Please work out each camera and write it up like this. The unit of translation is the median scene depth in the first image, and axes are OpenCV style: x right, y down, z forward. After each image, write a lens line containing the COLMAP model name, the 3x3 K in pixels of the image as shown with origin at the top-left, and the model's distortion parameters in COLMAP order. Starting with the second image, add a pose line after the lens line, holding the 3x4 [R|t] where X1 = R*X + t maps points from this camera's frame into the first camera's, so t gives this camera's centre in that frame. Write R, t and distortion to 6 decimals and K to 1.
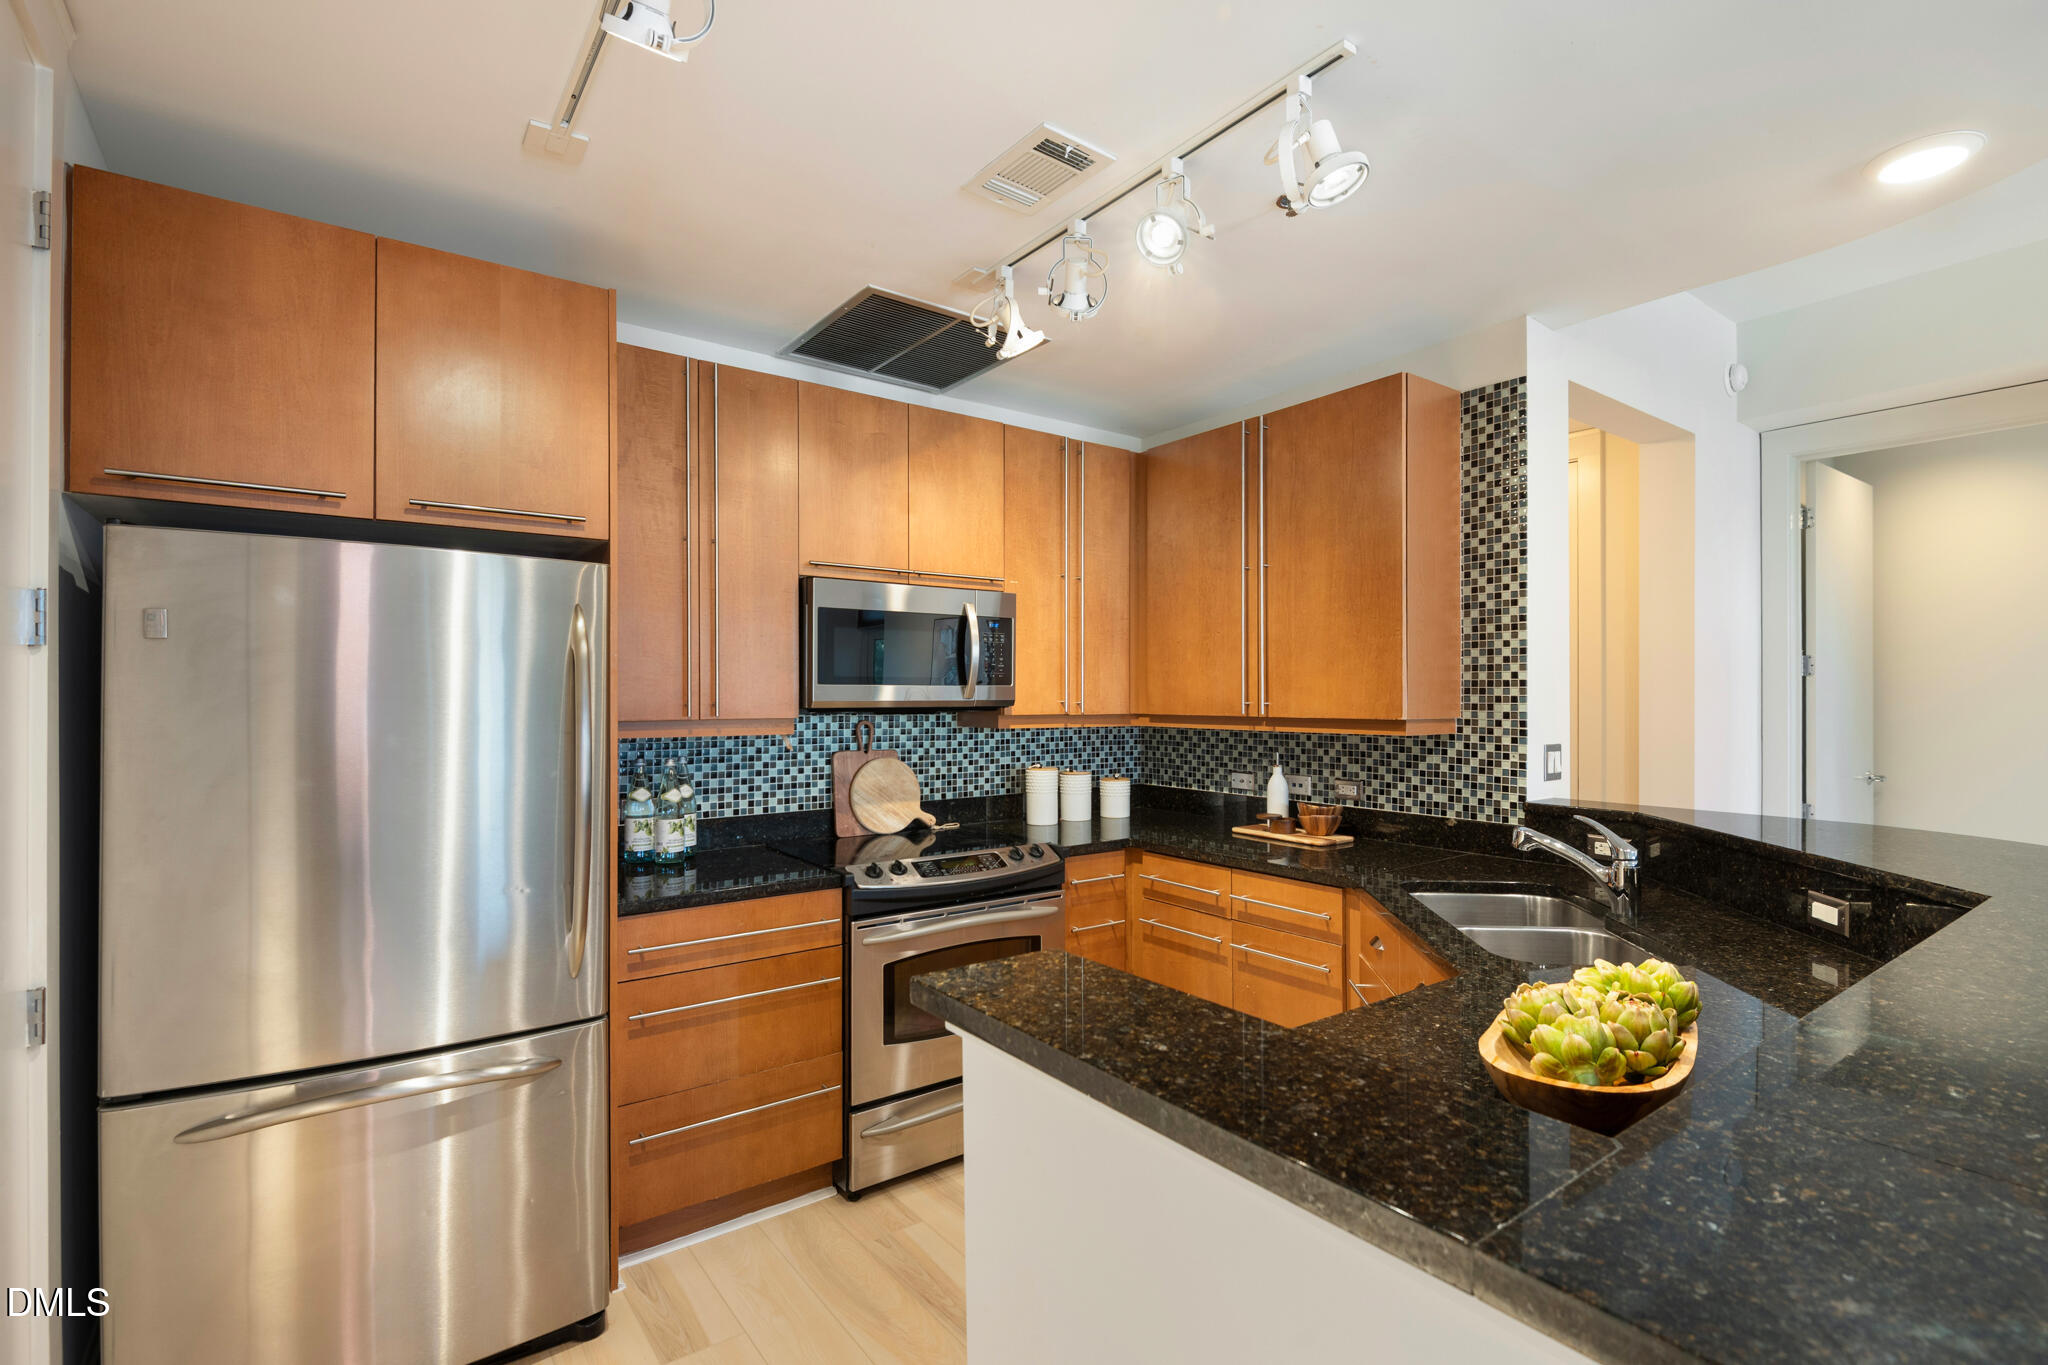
lens RADIAL K [[943.9, 0, 1030.6], [0, 943.9, 693.5], [0, 0, 1]] dist [0.004355, -0.007368]
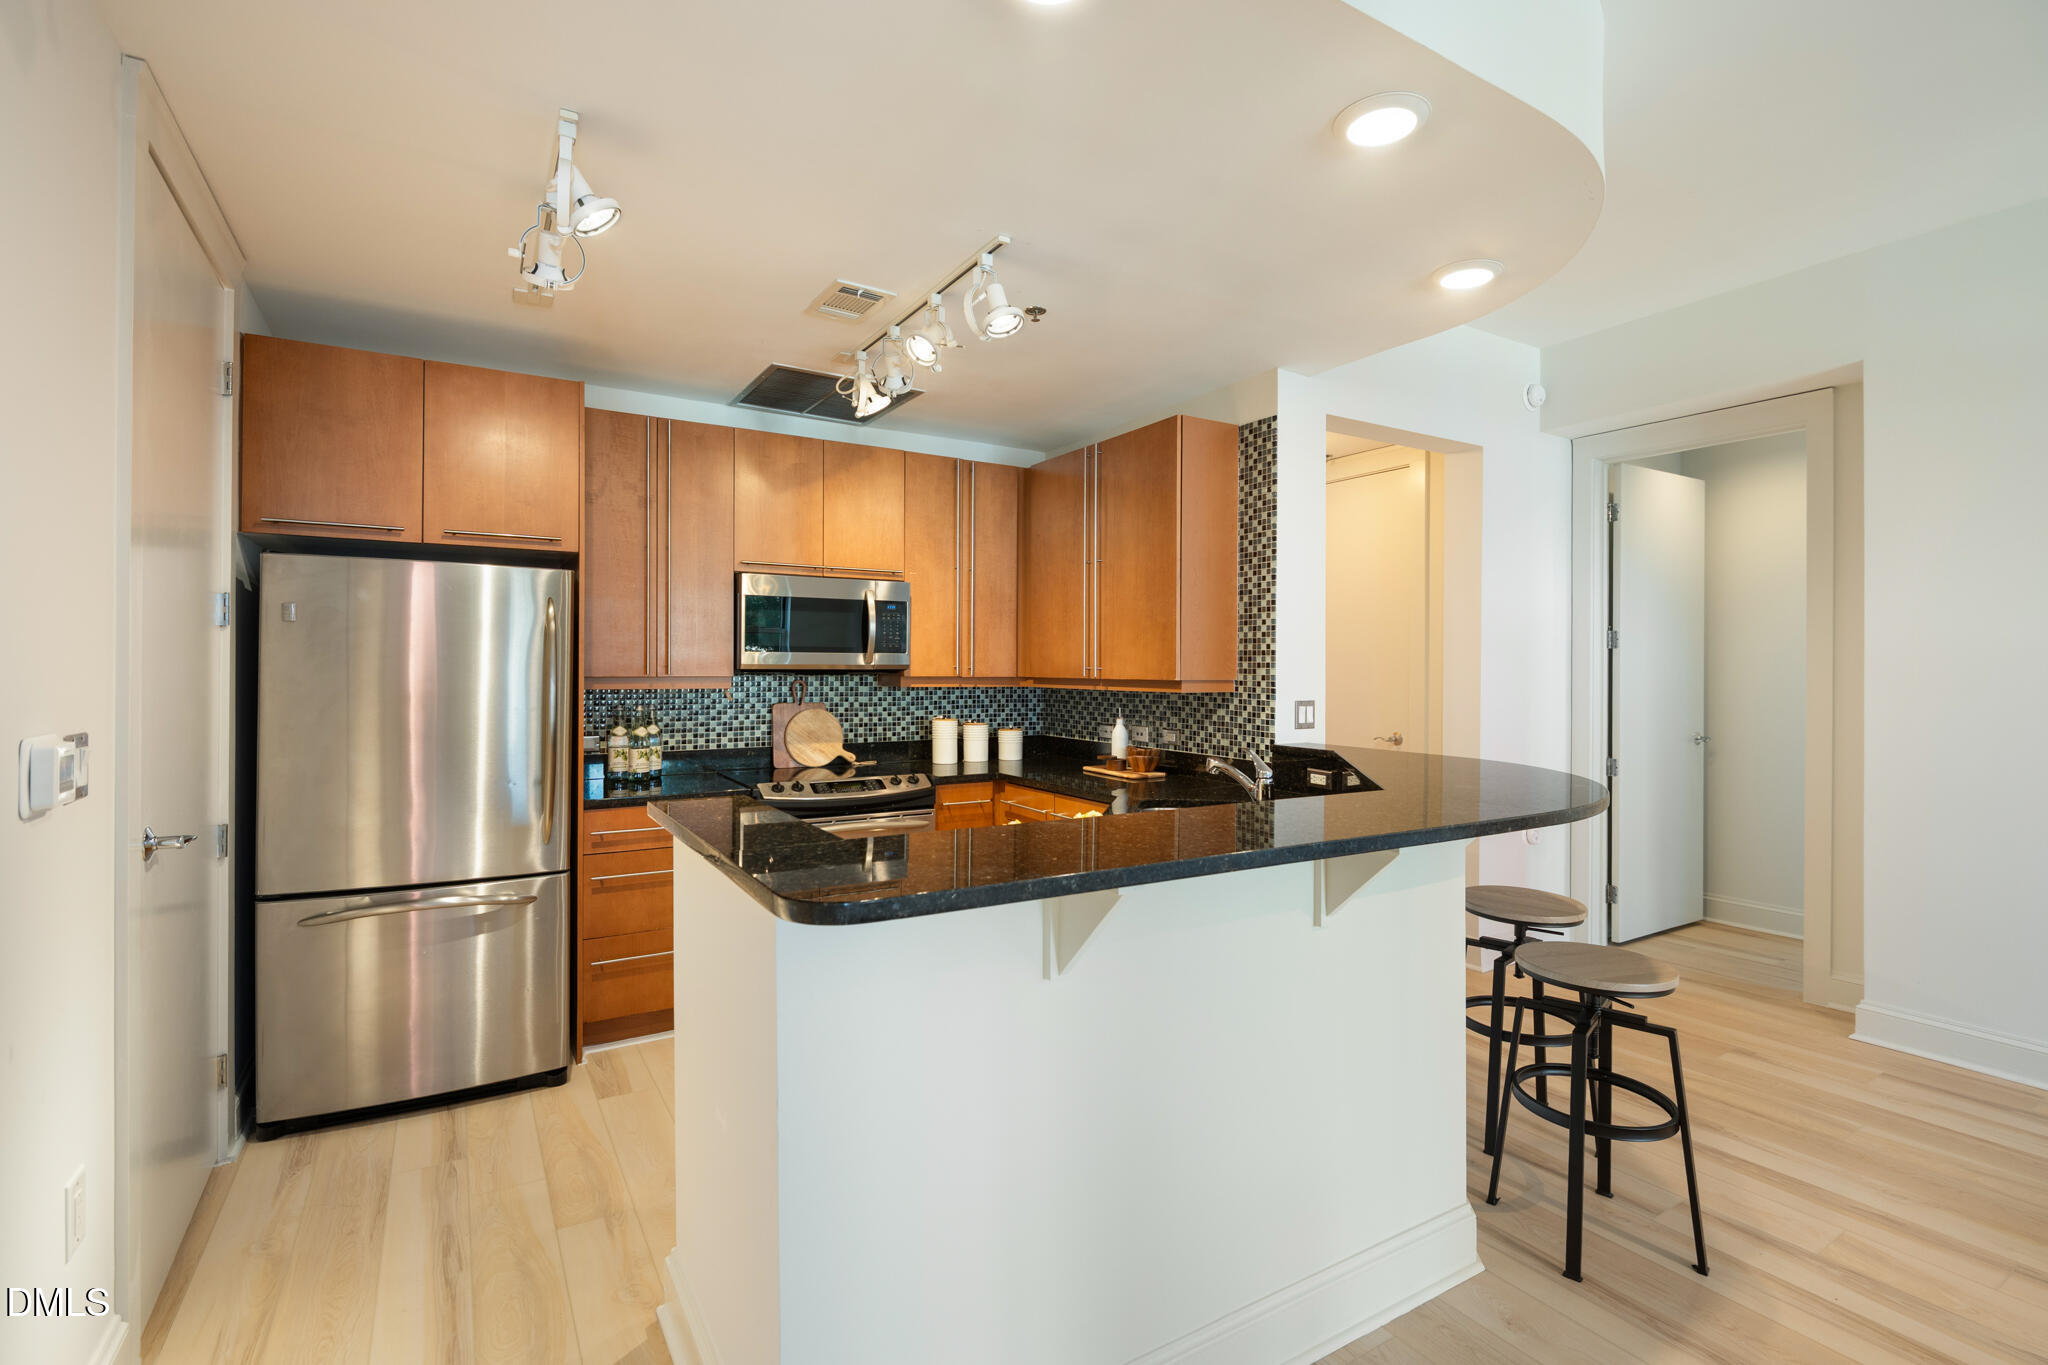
lens RADIAL K [[943.9, 0, 1030.5], [0, 943.9, 665.2], [0, 0, 1]] dist [0.004355, -0.007368]
pose [[0.995830, 0.004993, -0.091093, 0.296094], [-0.005004, 0.999987, 0.000112, 0.007340], [0.091093, 0.000344, 0.995842, -0.304525]]
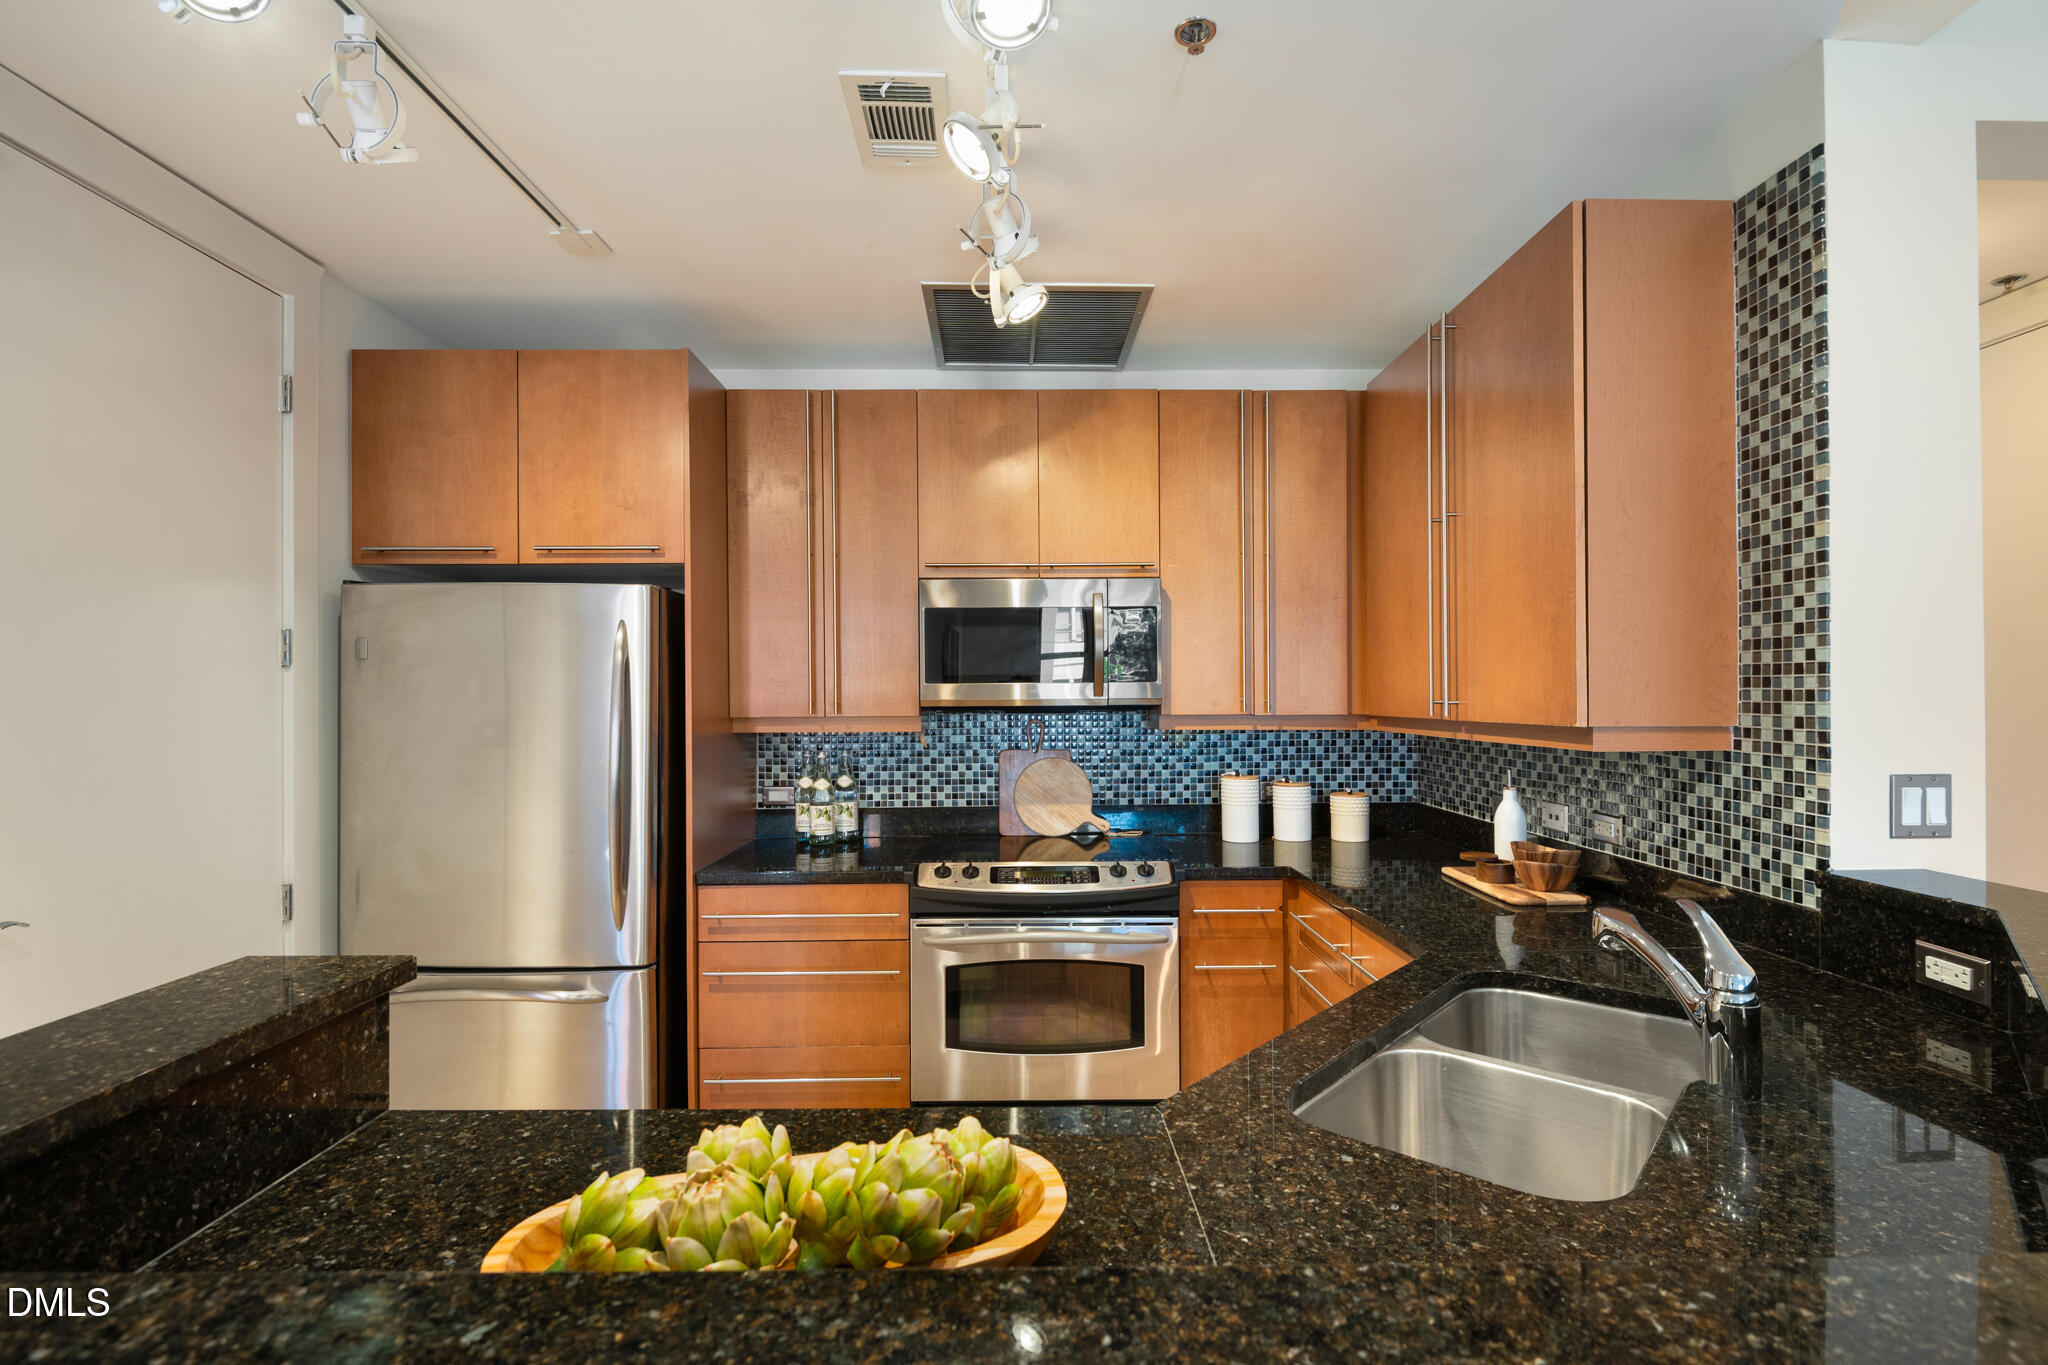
lens RADIAL K [[943.9, 0, 1029.0], [0, 943.9, 691.2], [0, 0, 1]] dist [0.004355, -0.007368]
pose [[0.809674, -0.006165, -0.586848, 0.447436], [0.006119, 0.999979, -0.002063, 0.001664], [0.586848, -0.001921, 0.809695, 0.228717]]
